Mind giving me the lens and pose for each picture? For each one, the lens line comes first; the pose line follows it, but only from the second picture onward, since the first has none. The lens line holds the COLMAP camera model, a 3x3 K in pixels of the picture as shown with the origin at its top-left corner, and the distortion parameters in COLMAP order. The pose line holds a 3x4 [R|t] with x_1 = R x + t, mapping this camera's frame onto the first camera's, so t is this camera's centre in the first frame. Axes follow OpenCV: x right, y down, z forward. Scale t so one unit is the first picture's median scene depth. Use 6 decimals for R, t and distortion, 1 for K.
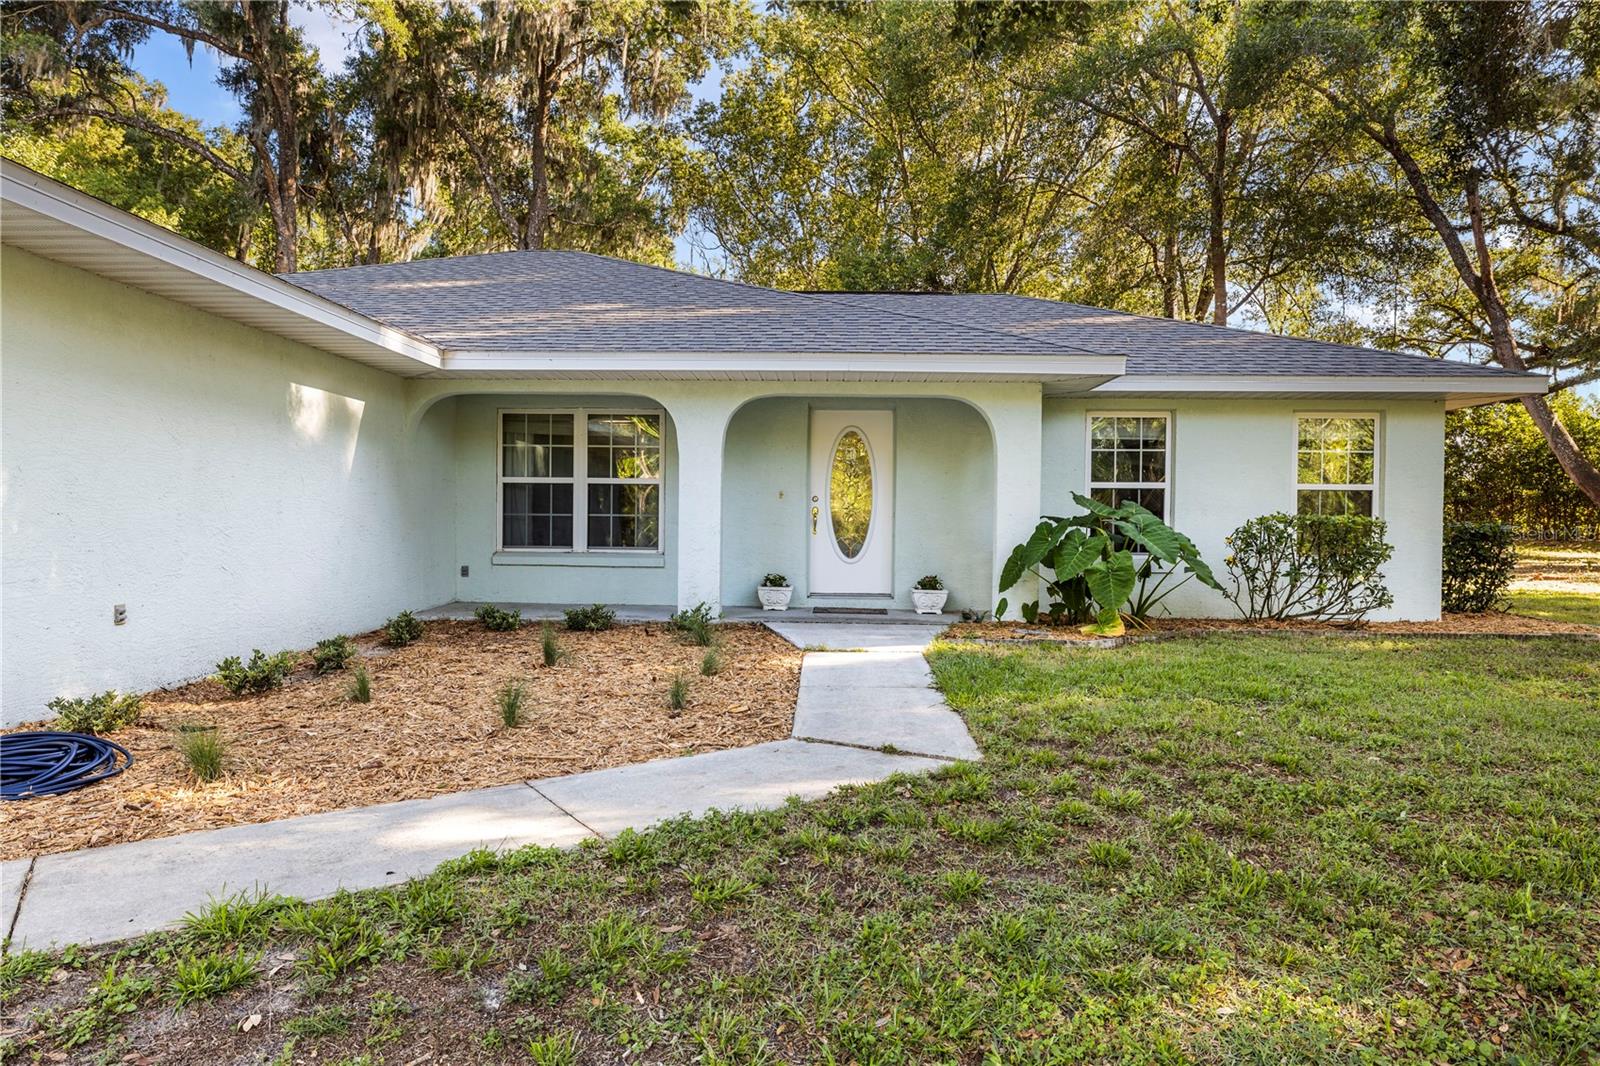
lens RADIAL K [[967.6, 0, 806.0], [0, 967.6, 527.9], [0, 0, 1]] dist [0.007265, 0.001102]
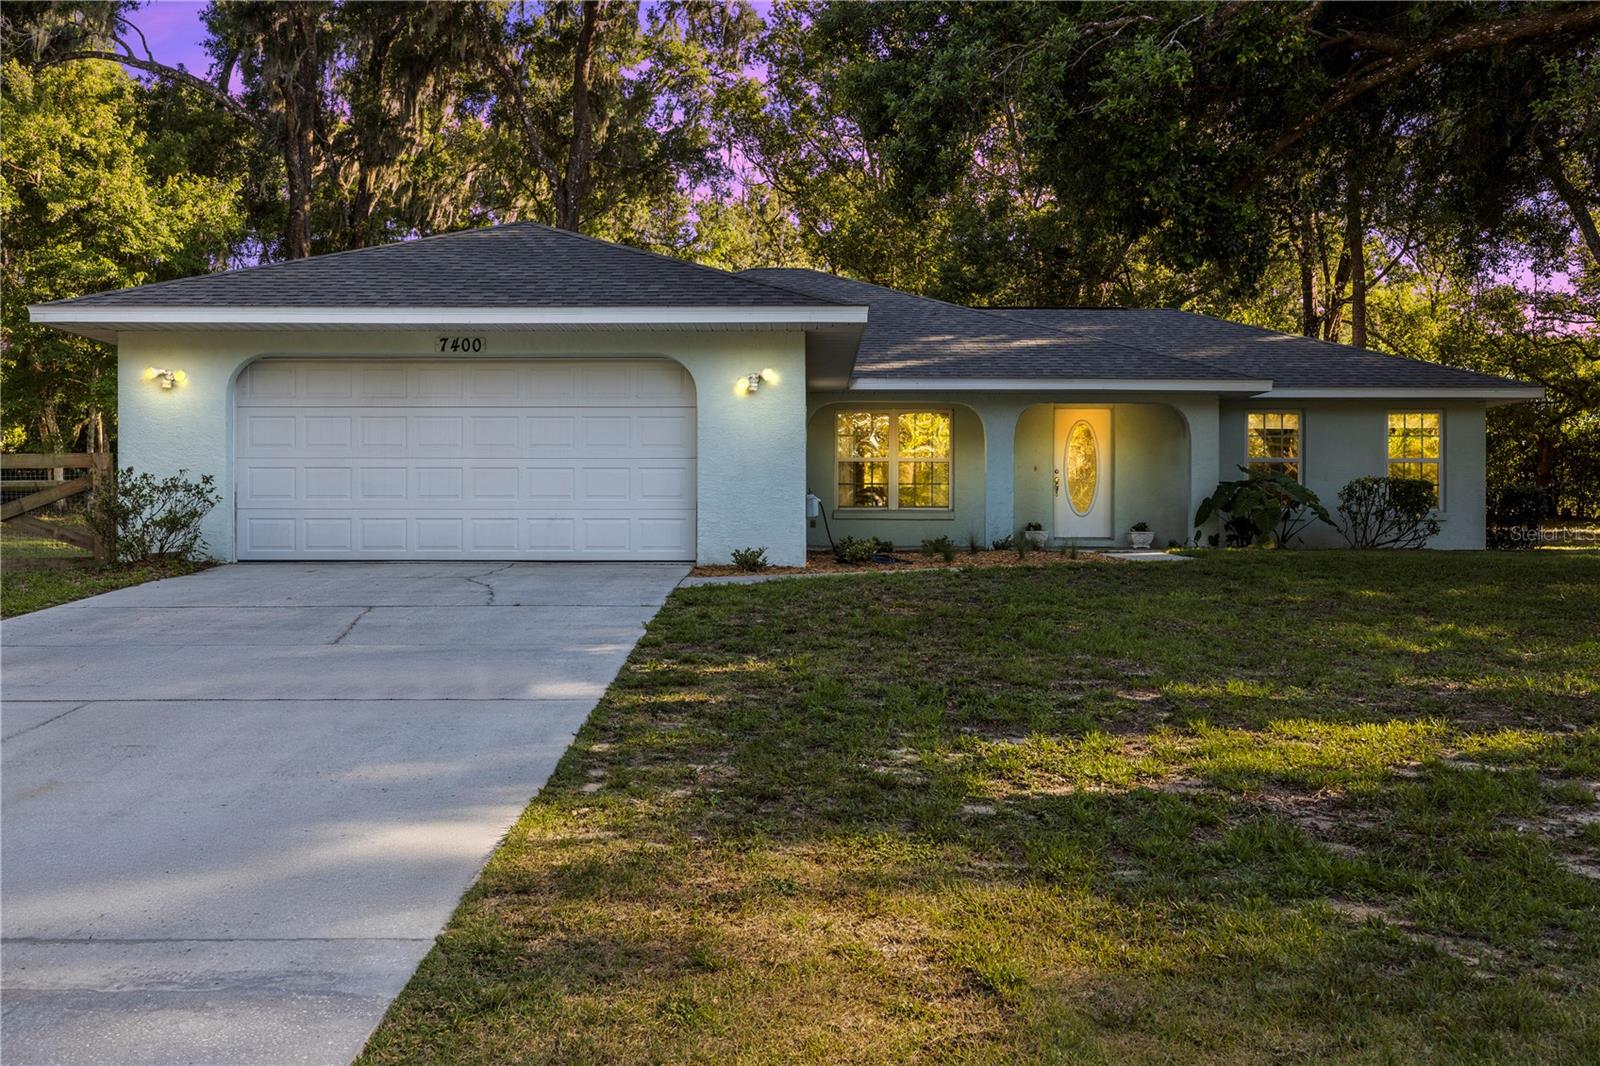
lens RADIAL K [[1517.0, 0, 796.7], [0, 1517.0, 533.8], [0, 0, 1]] dist [-0.007367, 0.000000]
pose [[0.999593, -0.004218, 0.028225, -0.504500], [0.004519, 0.999934, -0.010589, 0.097974], [-0.028178, 0.010712, 0.999546, -1.408918]]
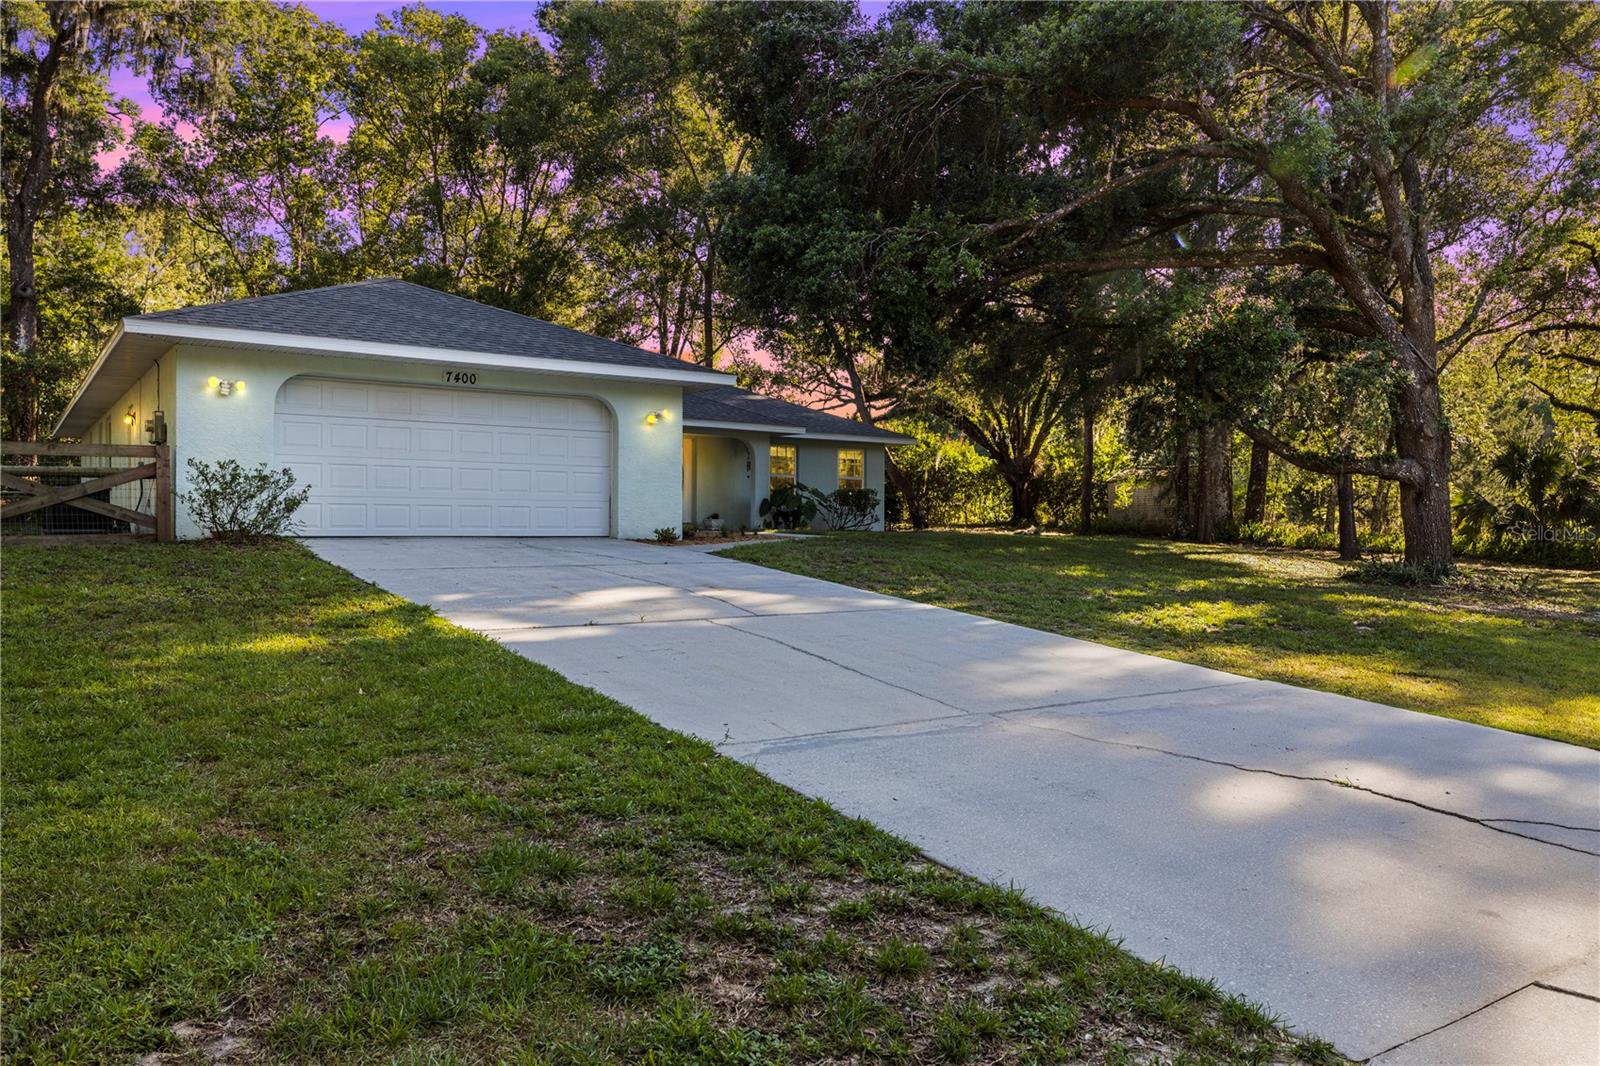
lens RADIAL K [[1168.1, 0, 800.4], [0, 1168.1, 535.4], [0, 0, 1]] dist [-0.008639, -0.003805]
pose [[0.799081, -0.004427, 0.601207, -1.492474], [0.003303, 0.999990, 0.002973, 0.103095], [-0.601214, -0.000390, 0.799088, -1.437100]]
